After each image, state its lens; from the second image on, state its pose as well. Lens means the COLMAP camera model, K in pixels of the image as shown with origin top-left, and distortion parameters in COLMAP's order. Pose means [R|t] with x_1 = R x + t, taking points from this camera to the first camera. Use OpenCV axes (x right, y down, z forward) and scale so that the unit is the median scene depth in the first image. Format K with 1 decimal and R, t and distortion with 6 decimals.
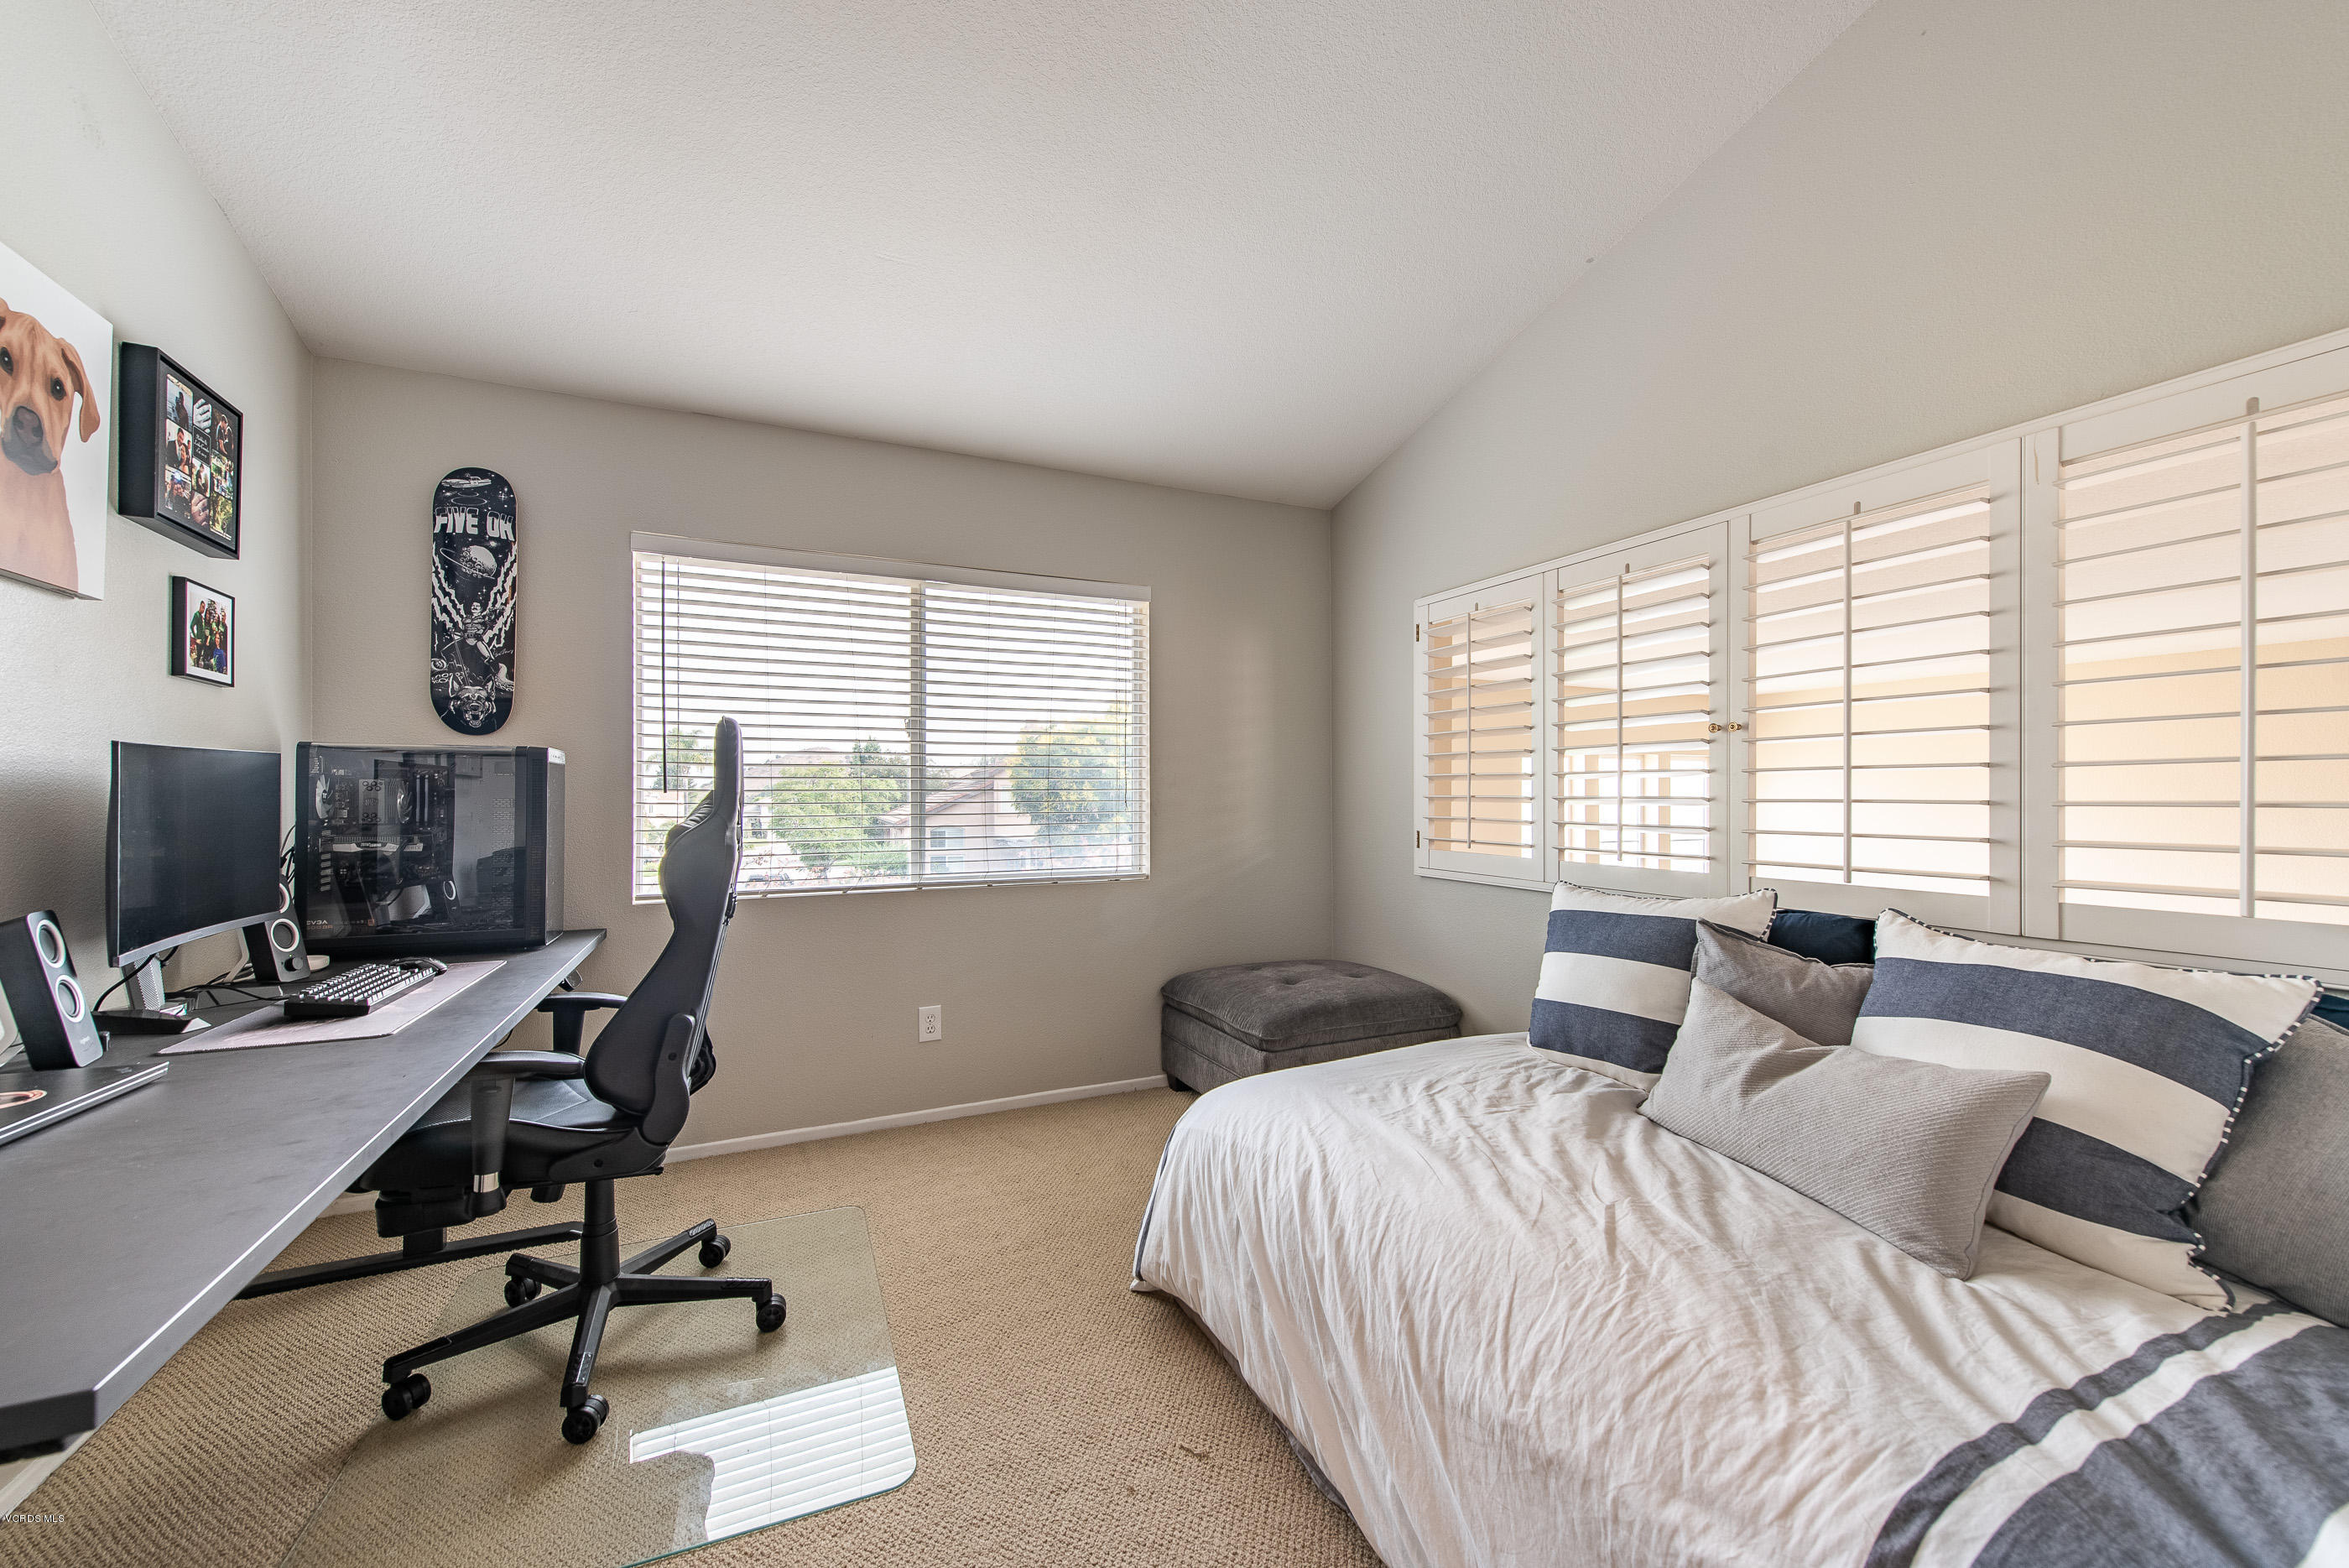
lens RADIAL K [[924.0, 0, 1172.3], [0, 924.0, 795.5], [0, 0, 1]] dist [0.003132, -0.002610]
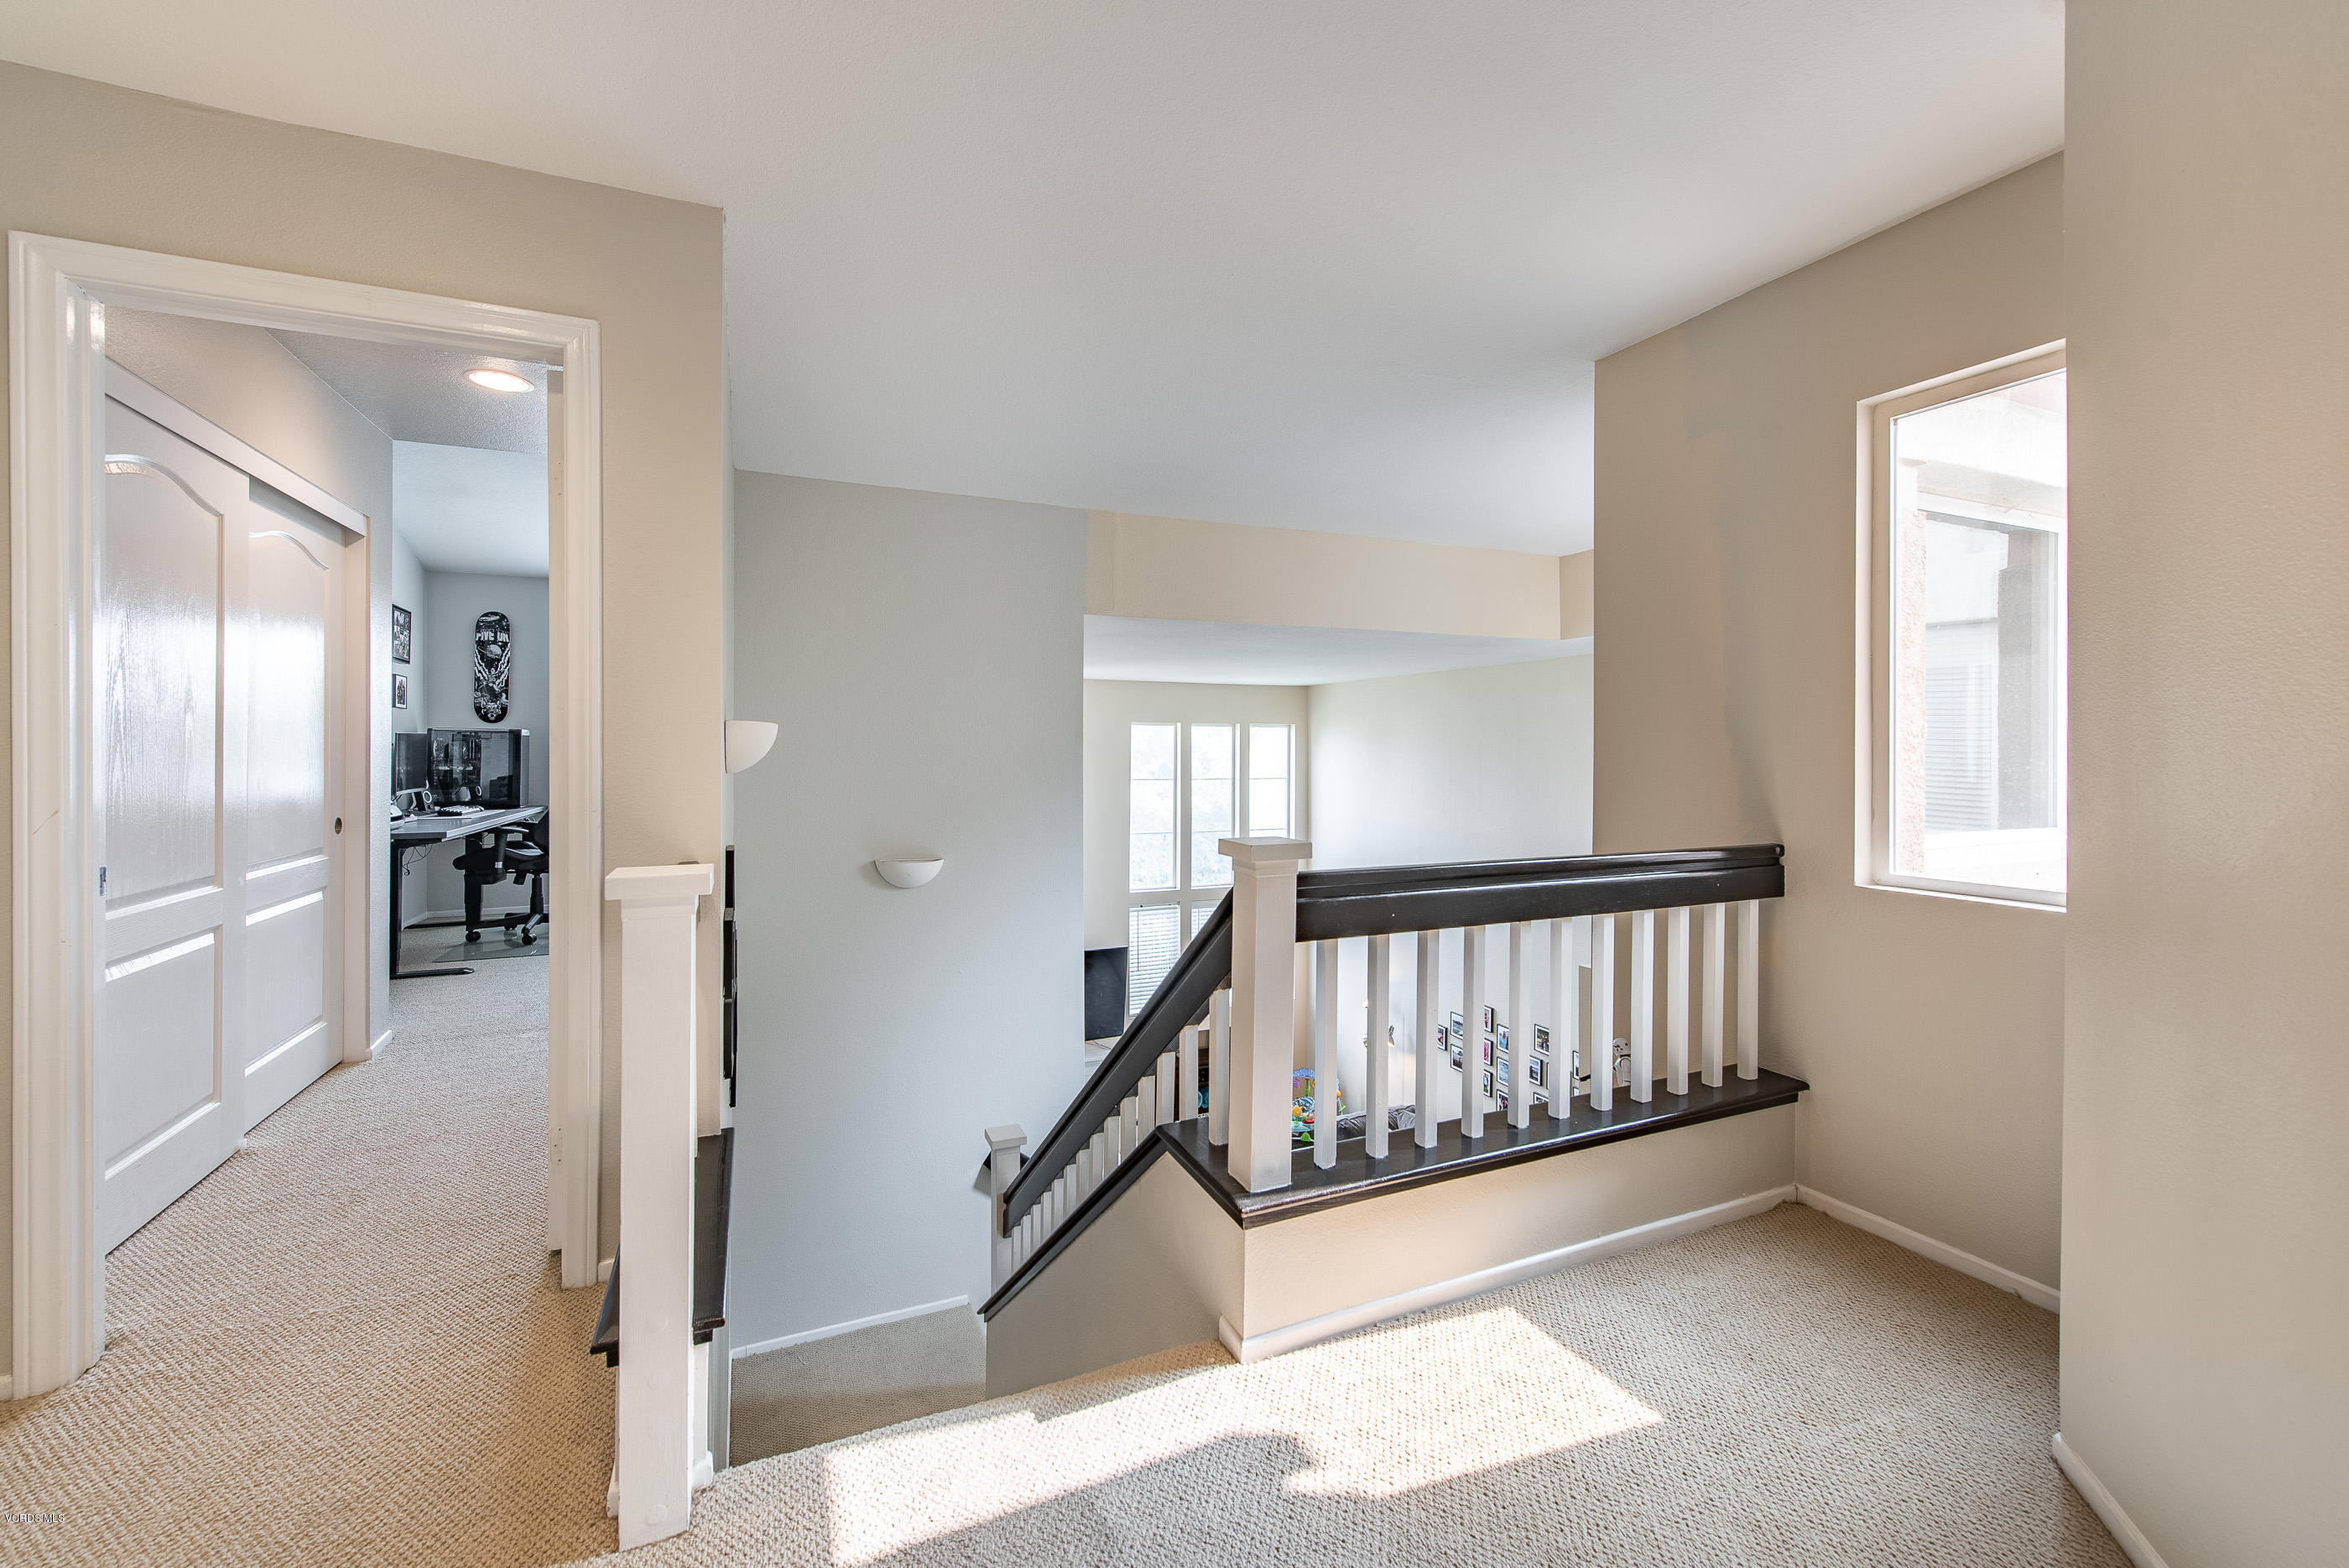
lens RADIAL K [[924.0, 0, 1194.4], [0, 924.0, 760.1], [0, 0, 1]] dist [0.003132, -0.002610]
pose [[0.999805, 0.003480, 0.019457, 1.043189], [-0.003427, 0.999990, -0.002731, 0.031190], [-0.019466, 0.002663, 0.999807, -1.464316]]
